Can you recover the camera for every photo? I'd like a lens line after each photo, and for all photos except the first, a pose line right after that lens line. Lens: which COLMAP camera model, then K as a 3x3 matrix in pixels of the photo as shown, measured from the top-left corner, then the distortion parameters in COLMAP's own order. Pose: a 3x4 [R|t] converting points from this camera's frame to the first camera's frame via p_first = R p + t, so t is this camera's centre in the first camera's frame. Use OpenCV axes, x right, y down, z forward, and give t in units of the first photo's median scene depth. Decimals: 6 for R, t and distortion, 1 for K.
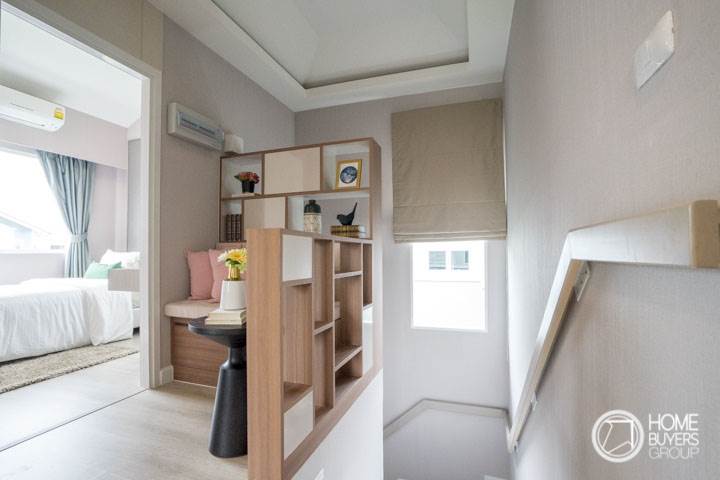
lens RADIAL K [[337.1, 0, 353.4], [0, 337.1, 242.3], [0, 0, 1]] dist [0.006720, 0.001927]
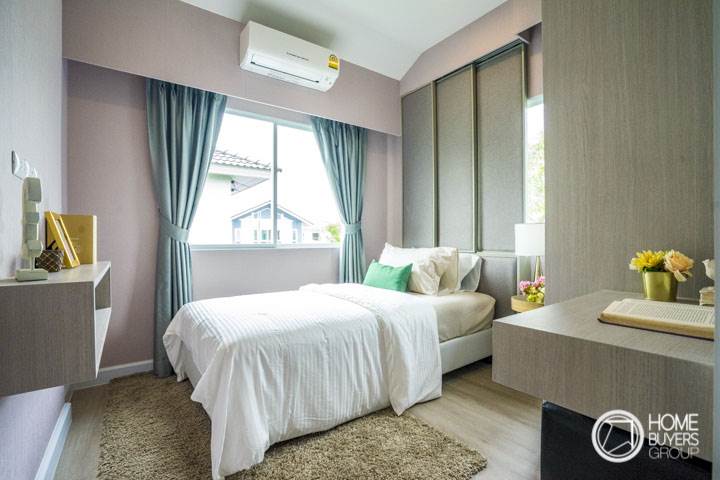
lens RADIAL K [[337.1, 0, 361.2], [0, 337.1, 239.7], [0, 0, 1]] dist [0.006720, 0.001927]
pose [[0.831879, -0.002702, -0.554950, -0.389010], [0.017205, 0.999633, 0.020924, -0.002797], [0.554690, -0.026954, 0.831621, 0.391826]]
